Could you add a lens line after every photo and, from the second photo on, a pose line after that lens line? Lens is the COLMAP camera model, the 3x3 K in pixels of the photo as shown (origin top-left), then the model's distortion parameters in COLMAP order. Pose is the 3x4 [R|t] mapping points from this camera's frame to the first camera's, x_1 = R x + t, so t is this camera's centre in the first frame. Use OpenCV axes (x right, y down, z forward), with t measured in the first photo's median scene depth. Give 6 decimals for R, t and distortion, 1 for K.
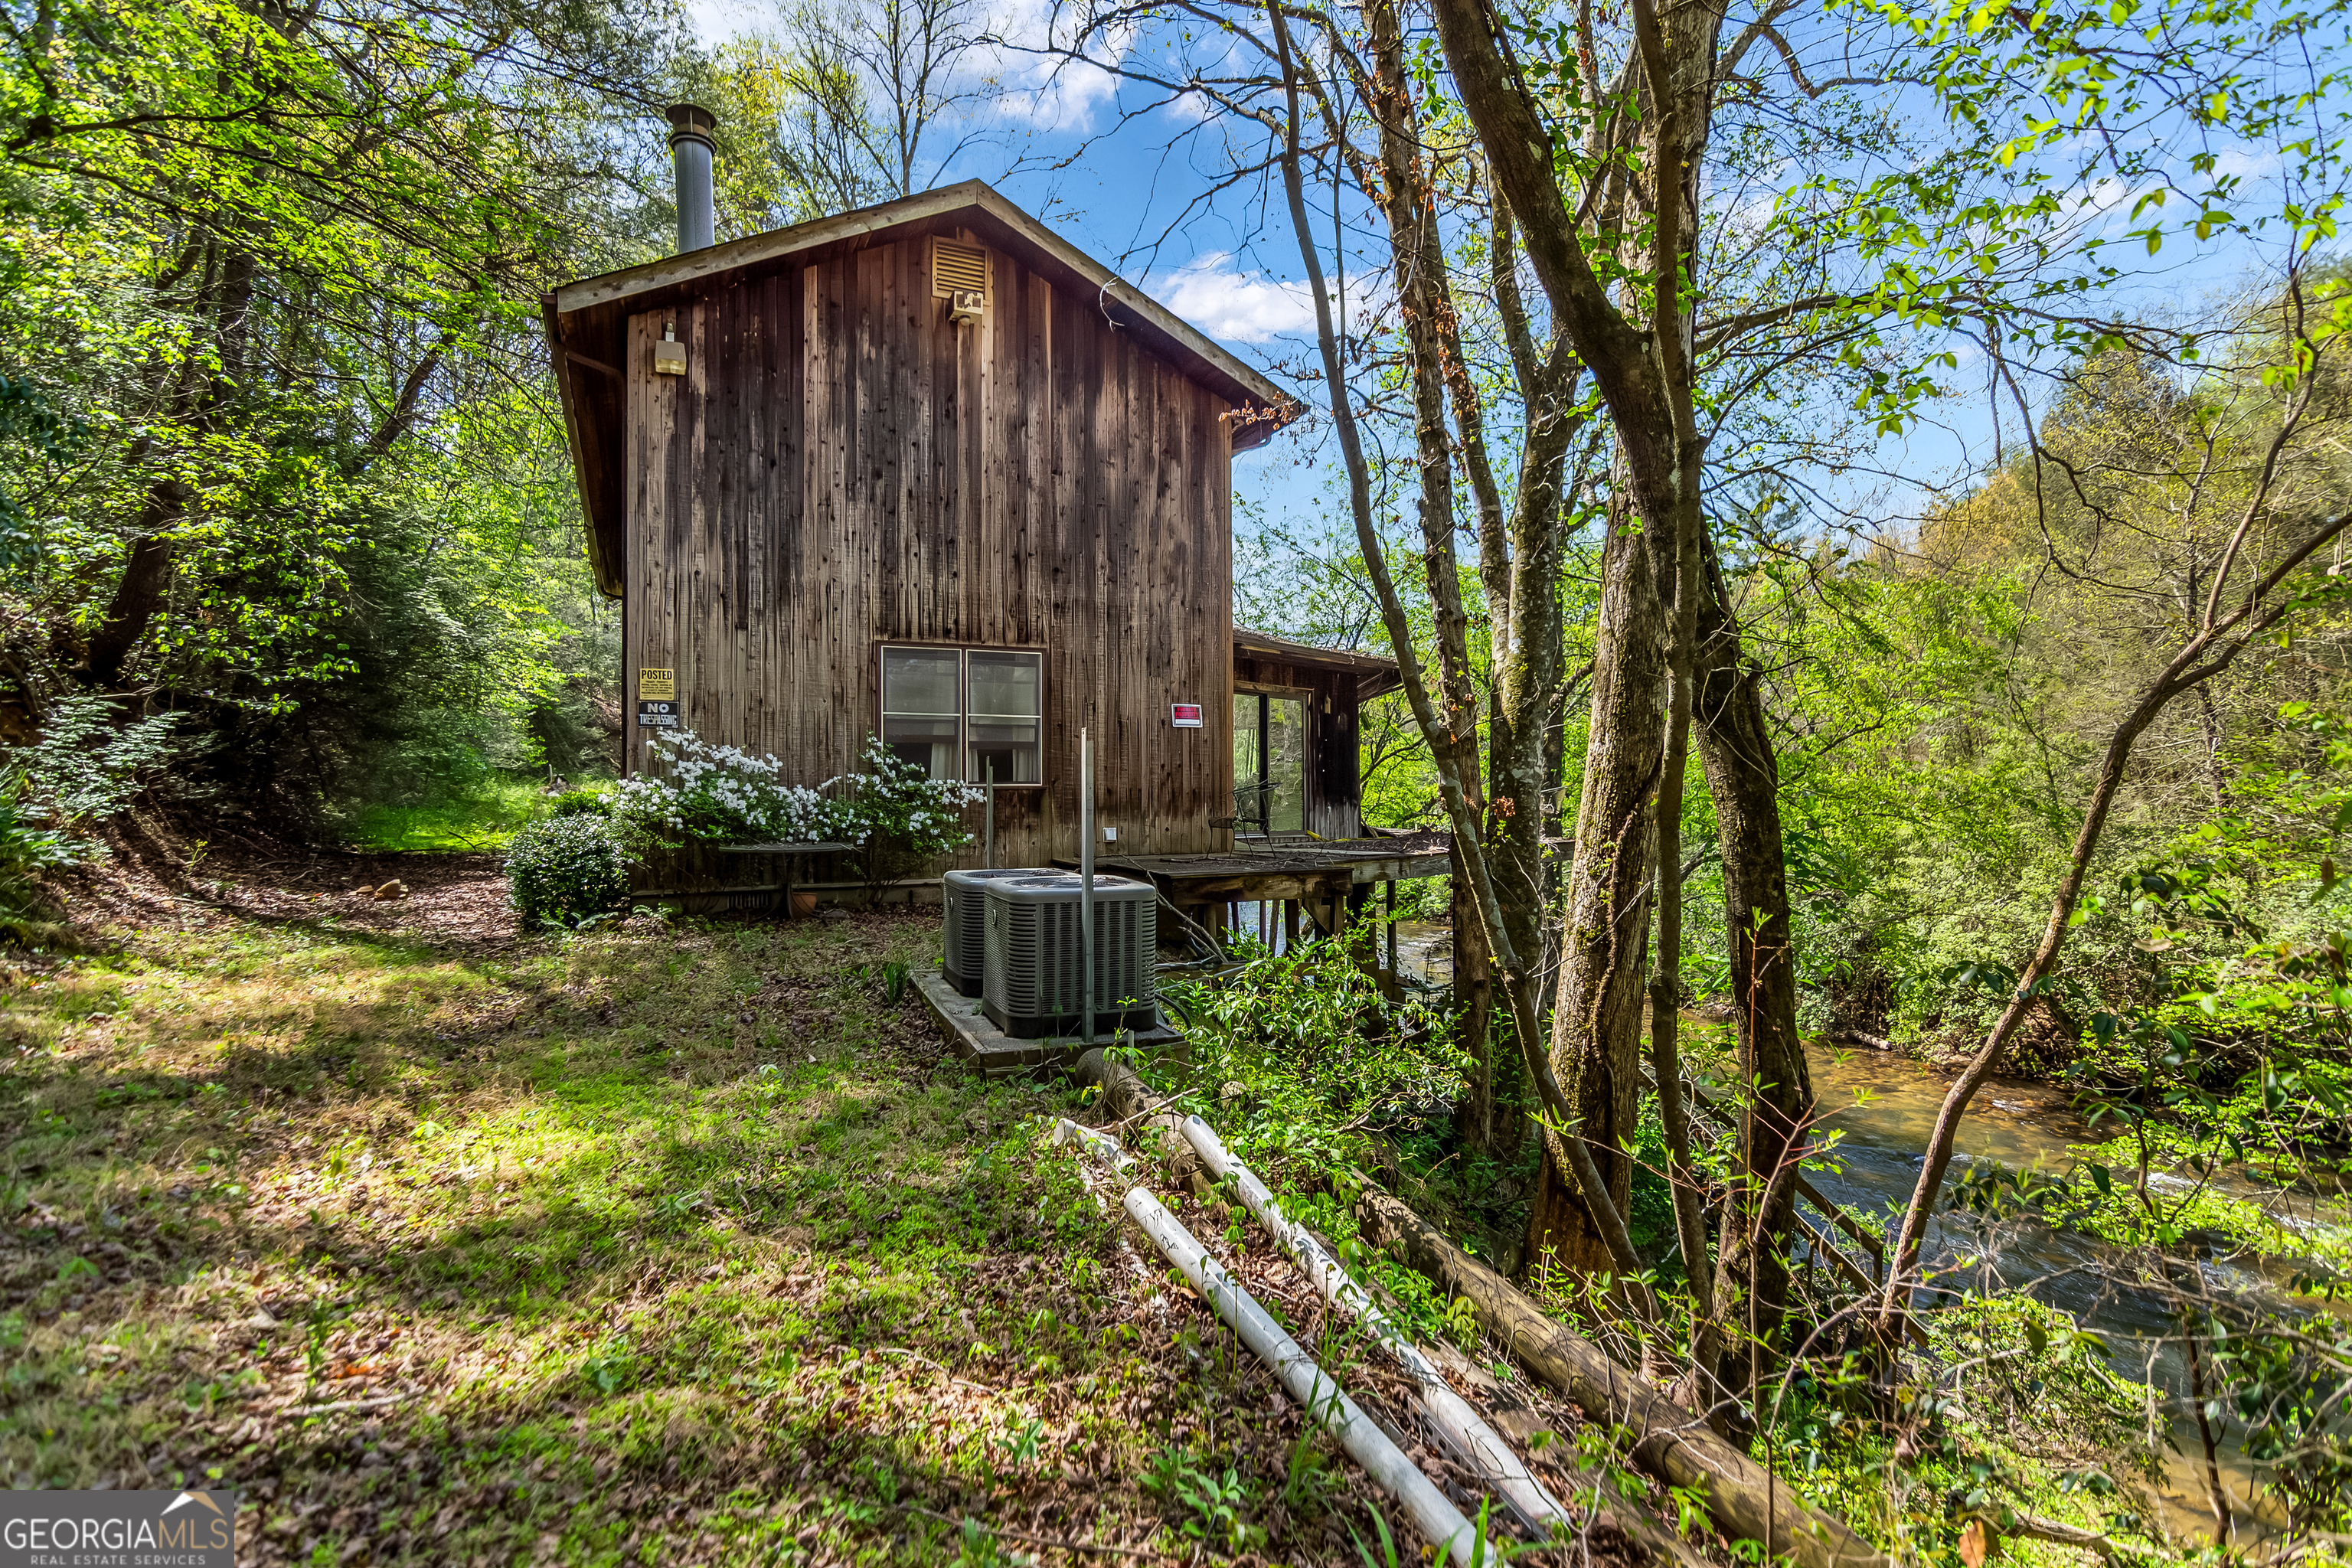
lens RADIAL K [[1097.8, 0, 1180.1], [0, 1097.8, 791.0], [0, 0, 1]] dist [-0.000518, 0.000015]
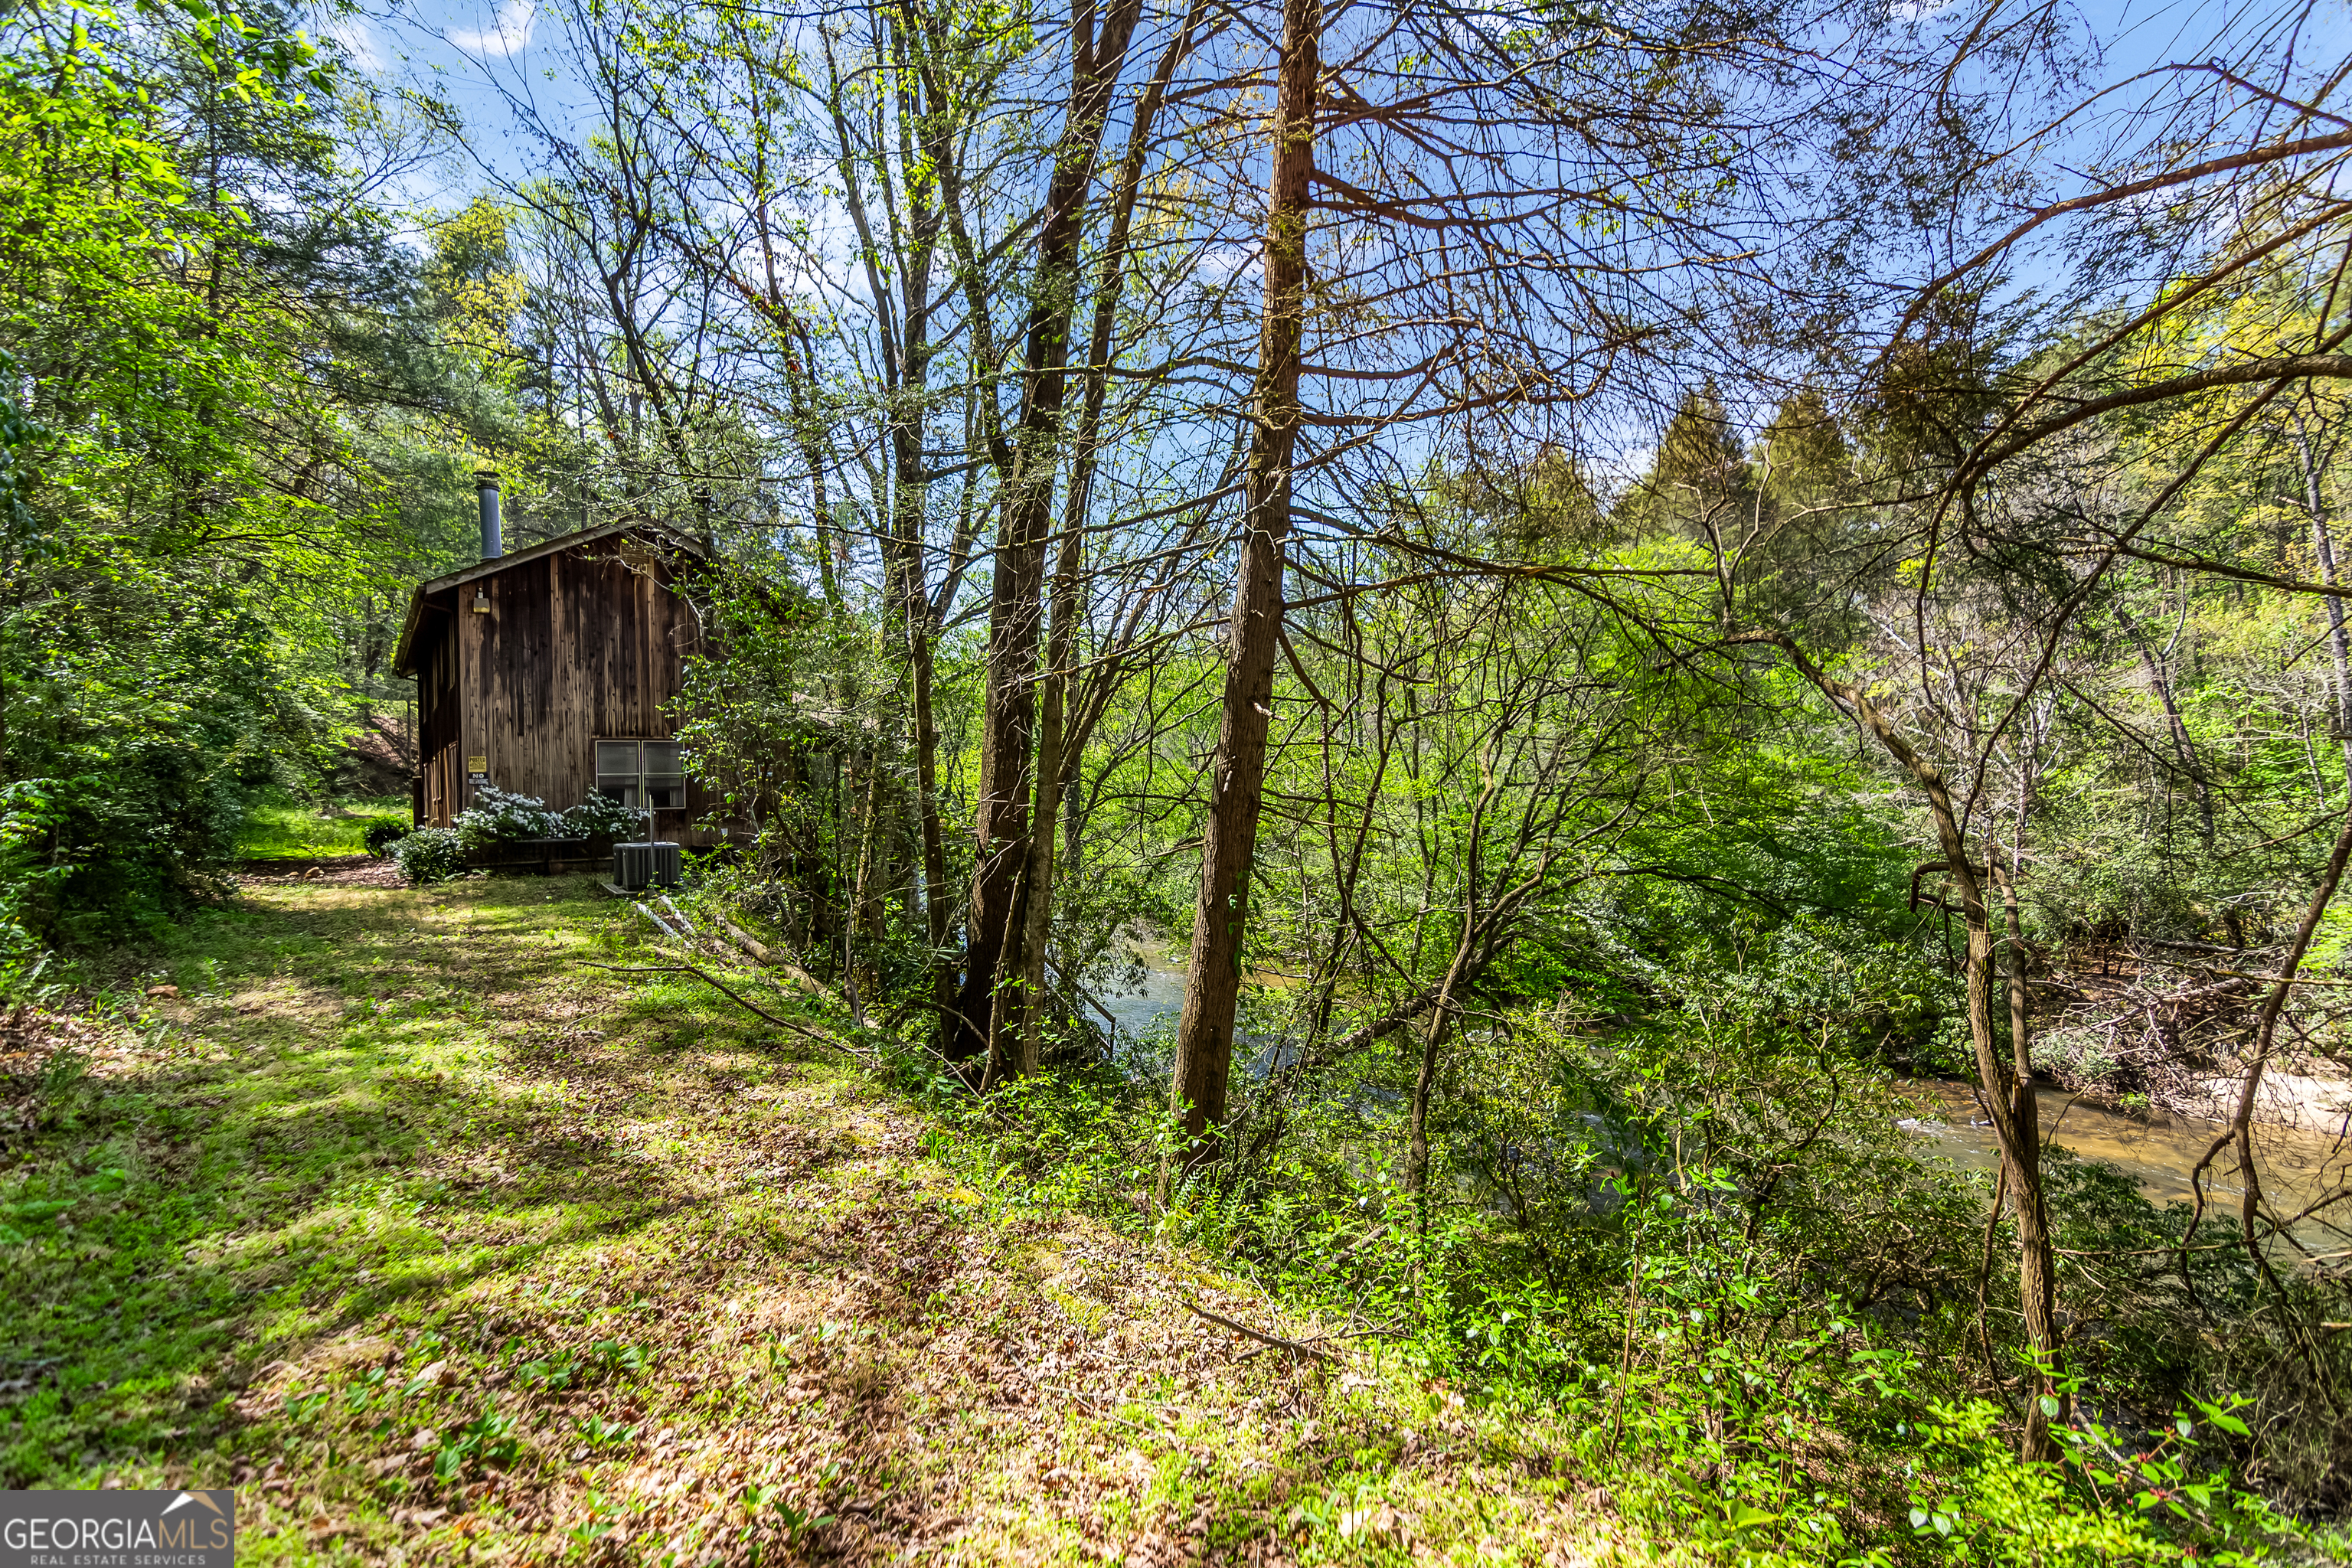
lens RADIAL K [[1097.8, 0, 1171.9], [0, 1097.8, 790.4], [0, 0, 1]] dist [-0.000518, 0.000015]
pose [[0.980519, -0.017641, 0.195628, 0.395511], [0.017750, 0.999842, 0.001196, -0.027002], [-0.195618, 0.002300, 0.980677, -1.266462]]
